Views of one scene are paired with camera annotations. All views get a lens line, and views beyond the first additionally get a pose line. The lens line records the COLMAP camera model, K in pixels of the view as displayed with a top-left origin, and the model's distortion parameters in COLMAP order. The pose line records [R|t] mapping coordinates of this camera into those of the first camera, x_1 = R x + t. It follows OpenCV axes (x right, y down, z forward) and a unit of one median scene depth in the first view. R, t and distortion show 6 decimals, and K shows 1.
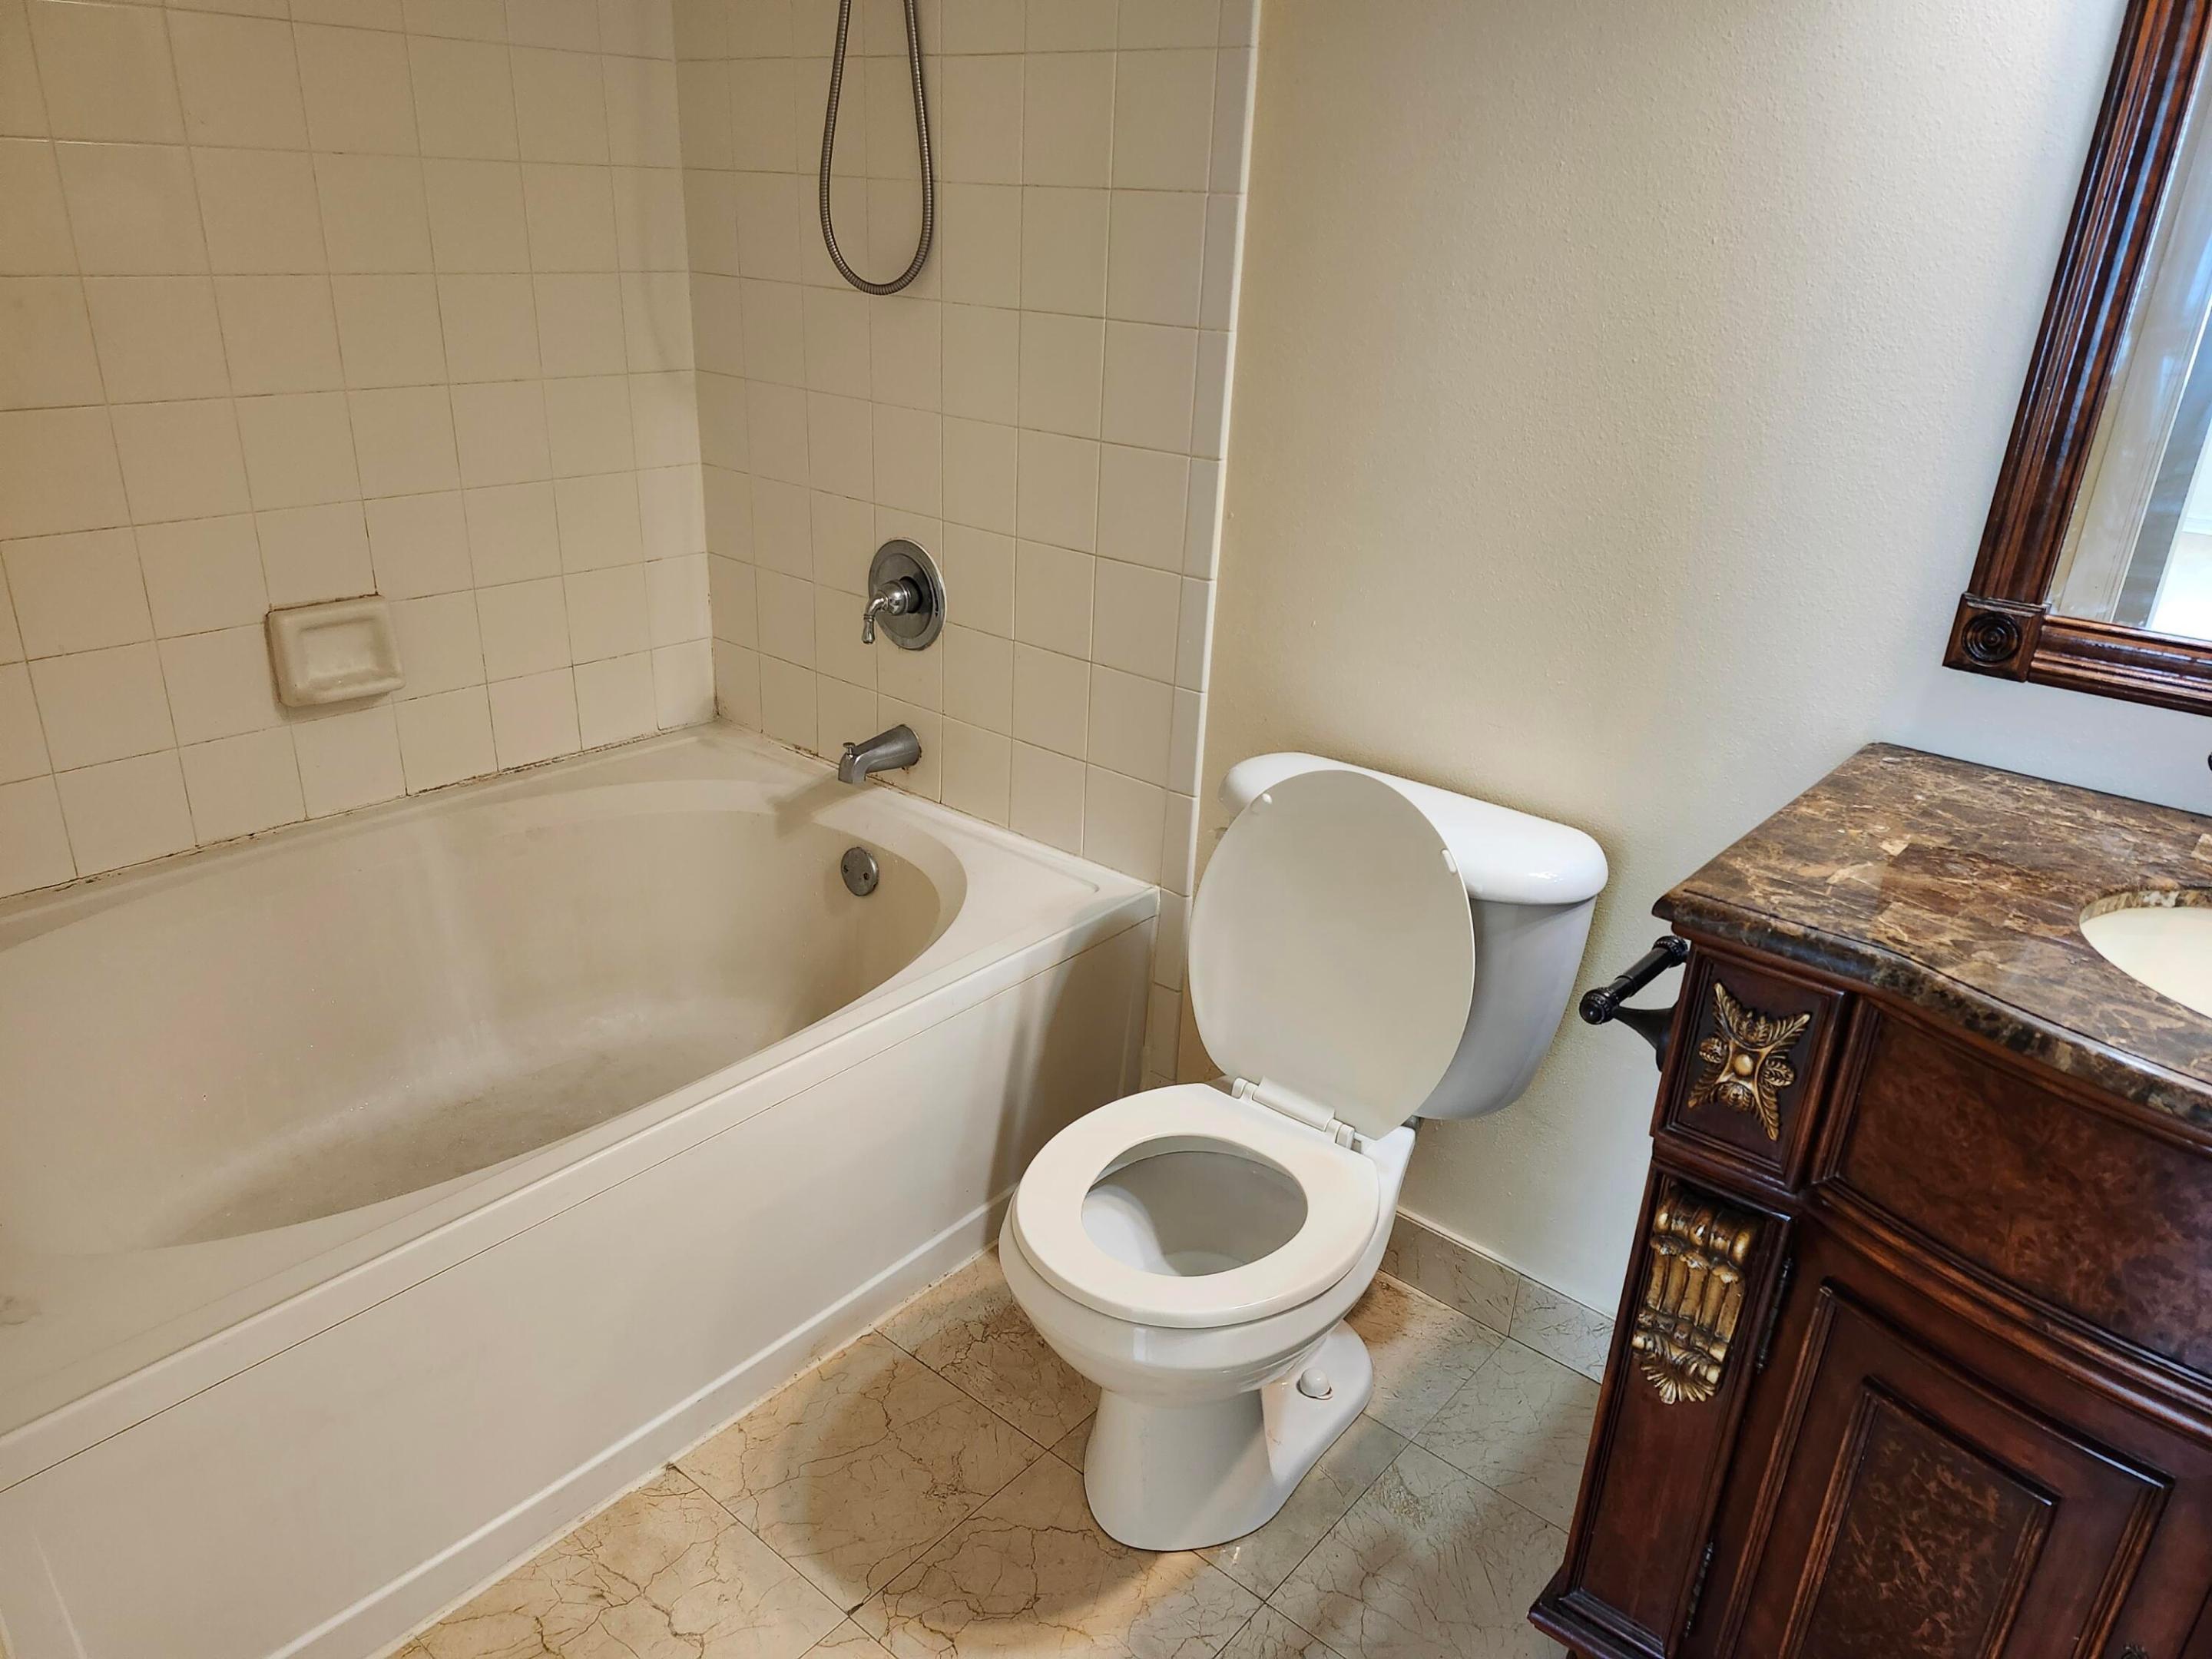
lens RADIAL K [[1501.8, 0, 1106.0], [0, 1501.8, 829.5], [0, 0, 1]] dist [0.003760, -0.008734]
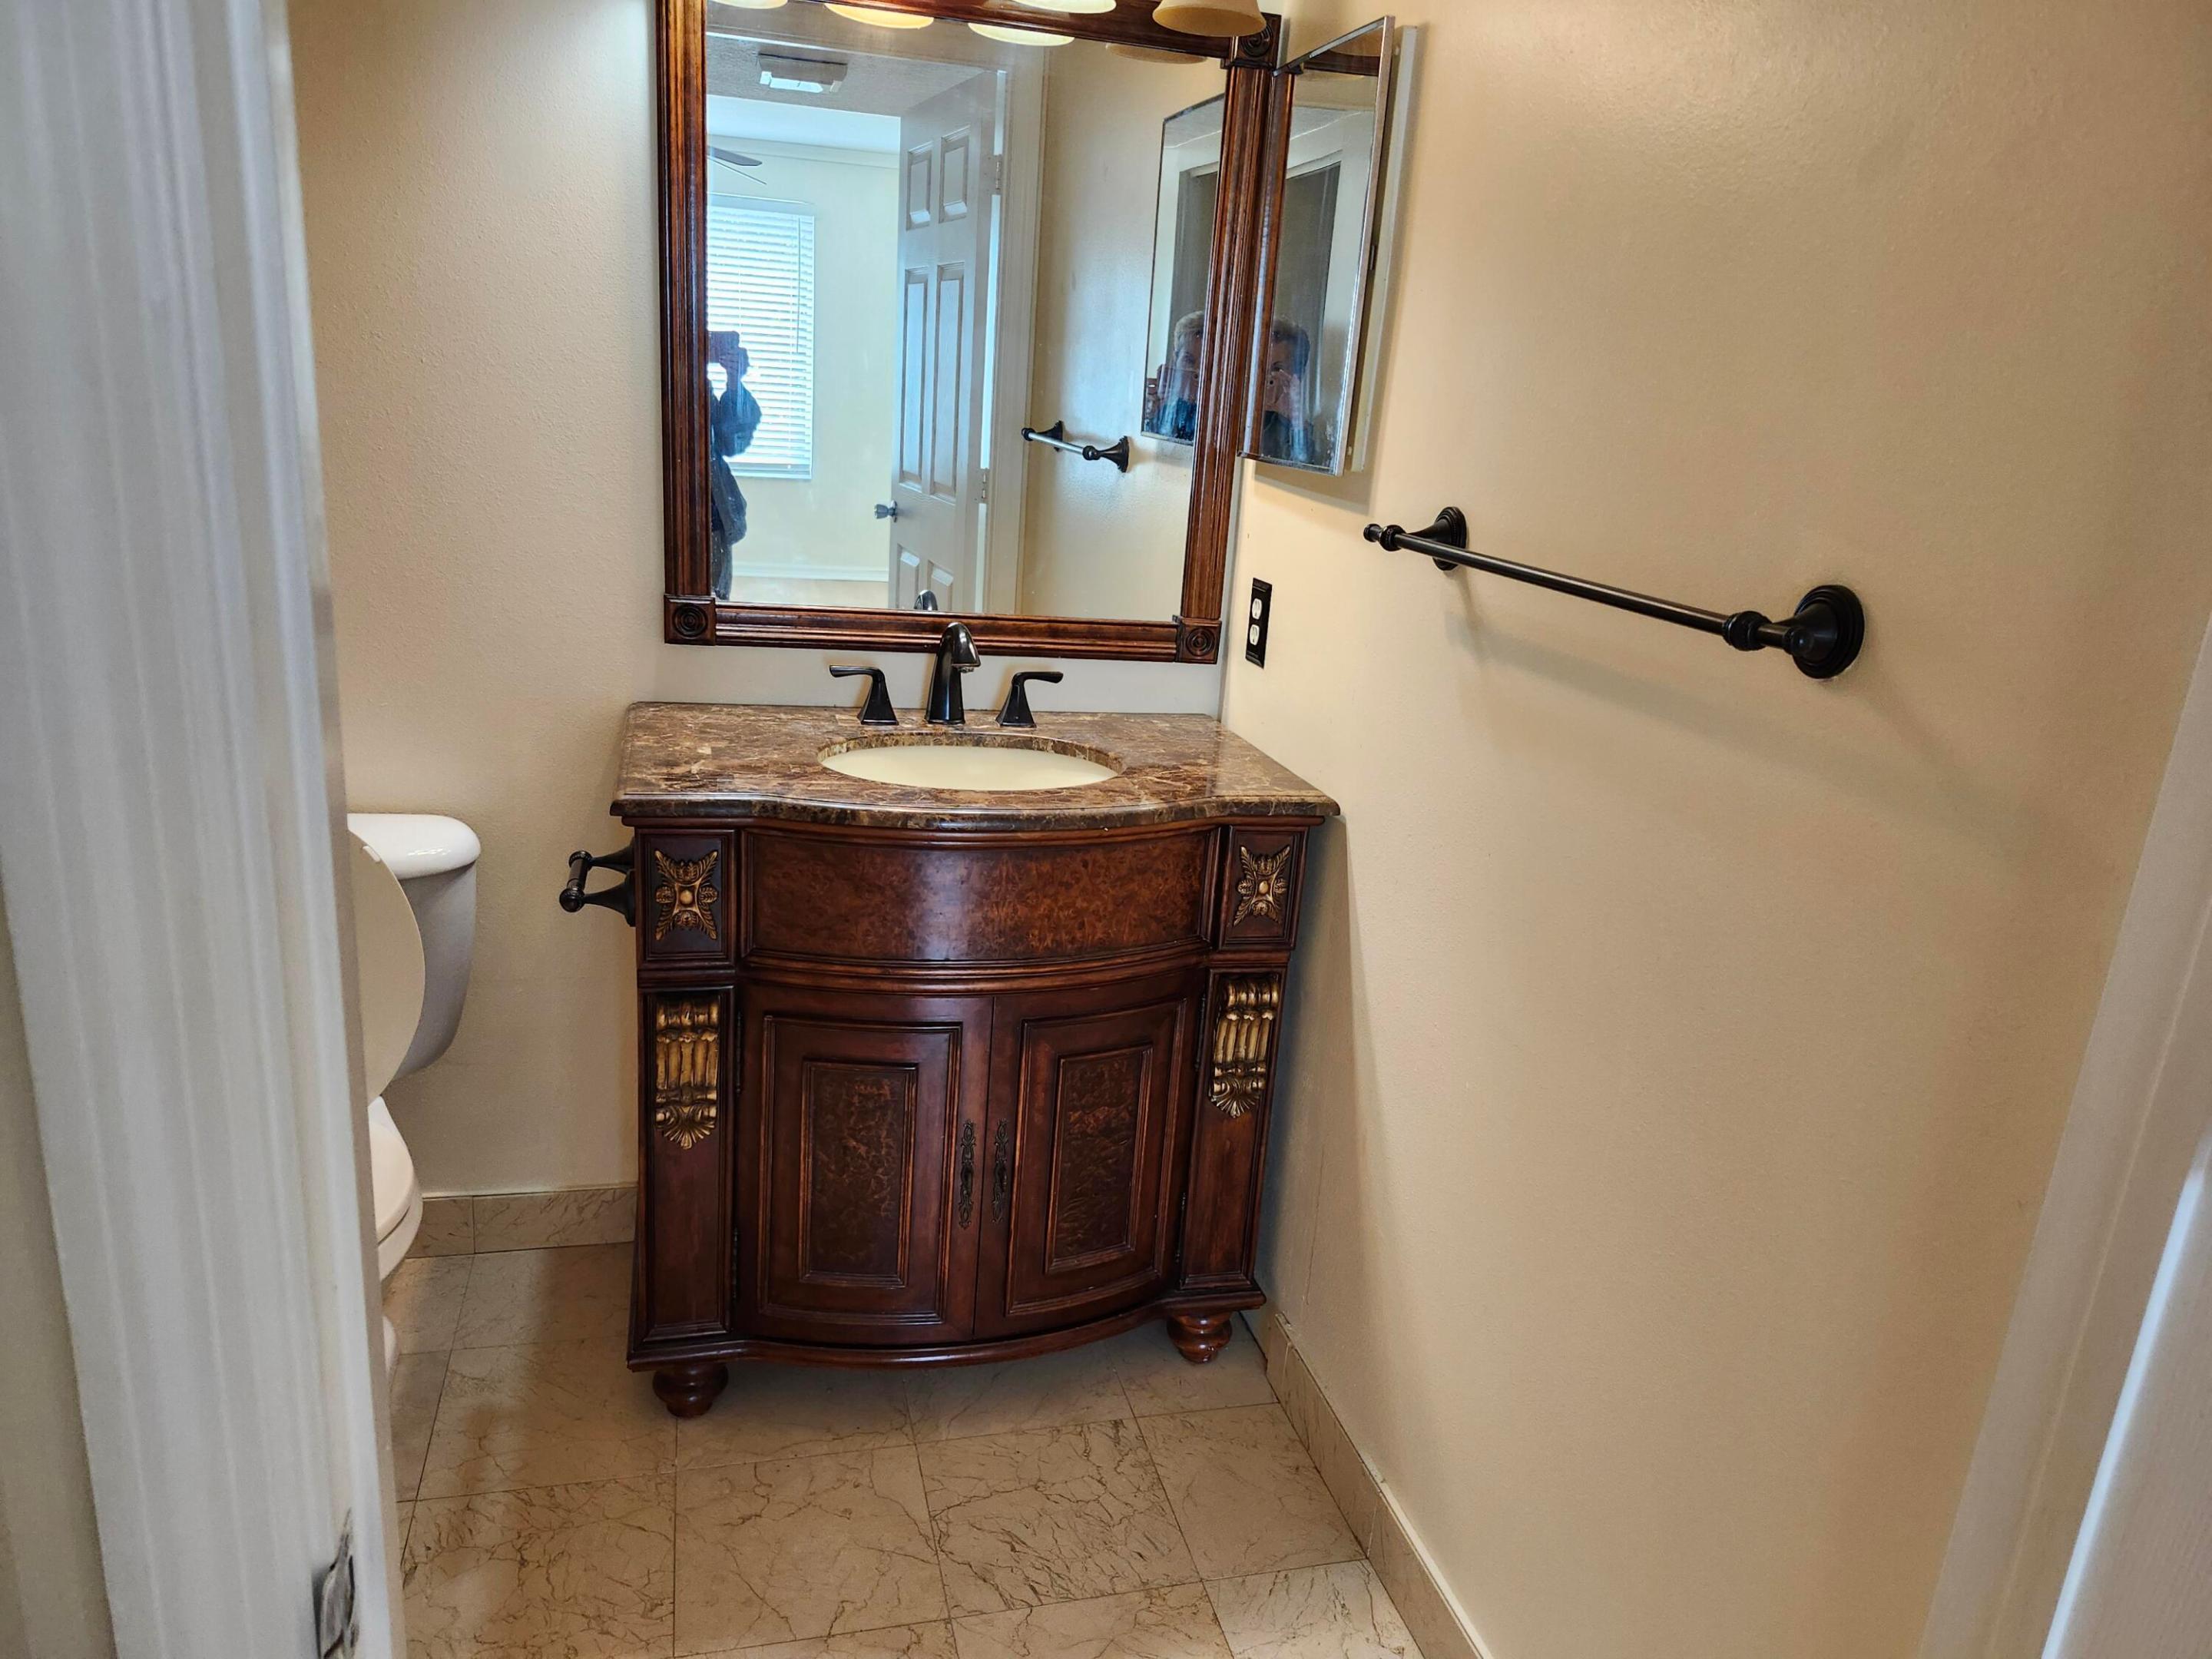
lens RADIAL K [[1501.8, 0, 1106.0], [0, 1501.8, 829.5], [0, 0, 1]] dist [0.003760, -0.008734]
pose [[0.558474, -0.221840, 0.799308, -0.548128], [0.259807, 0.961874, 0.085432, 0.069892], [-0.787786, 0.159954, 0.594817, -0.263778]]
